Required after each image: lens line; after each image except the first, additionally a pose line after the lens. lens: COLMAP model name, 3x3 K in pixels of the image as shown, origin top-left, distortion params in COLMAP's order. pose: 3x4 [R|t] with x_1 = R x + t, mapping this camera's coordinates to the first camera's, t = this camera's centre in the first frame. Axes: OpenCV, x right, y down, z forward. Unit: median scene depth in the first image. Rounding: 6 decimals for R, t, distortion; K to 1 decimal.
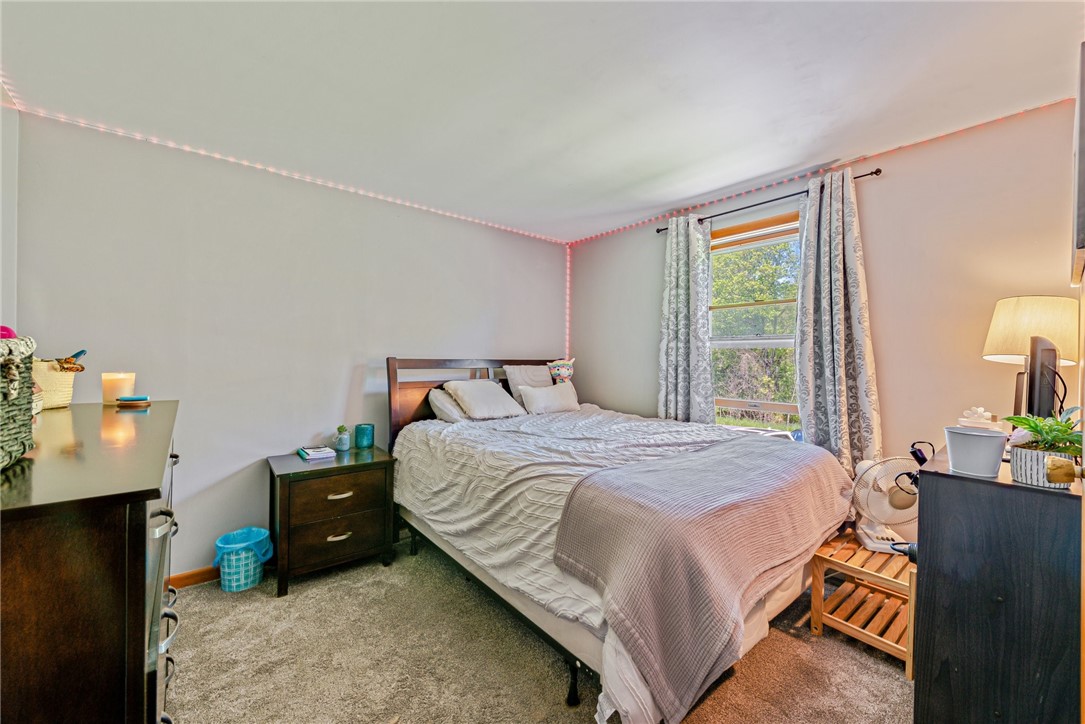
lens RADIAL K [[424.8, 0, 544.8], [0, 424.8, 358.6], [0, 0, 1]] dist [0.001632, -0.000669]
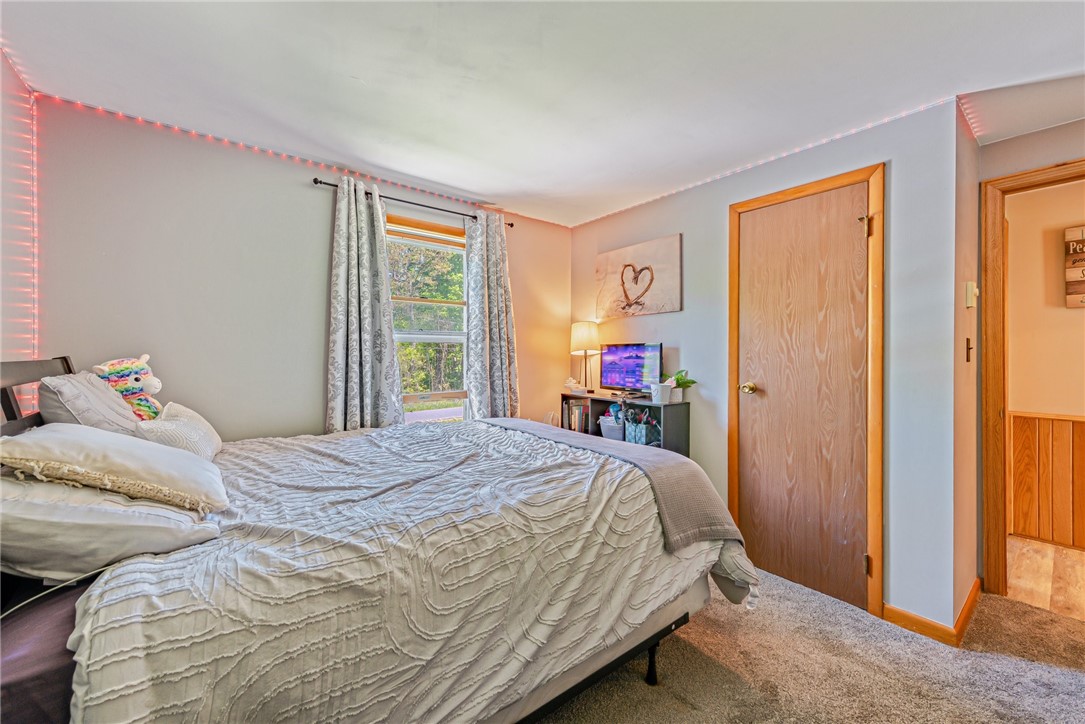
lens RADIAL K [[424.8, 0, 544.8], [0, 424.8, 358.6], [0, 0, 1]] dist [0.001632, -0.000669]
pose [[0.021650, -0.021299, 0.999539, -0.543661], [-0.000446, 0.999773, 0.021313, -0.009596], [-0.999766, -0.000907, 0.021636, 0.679315]]
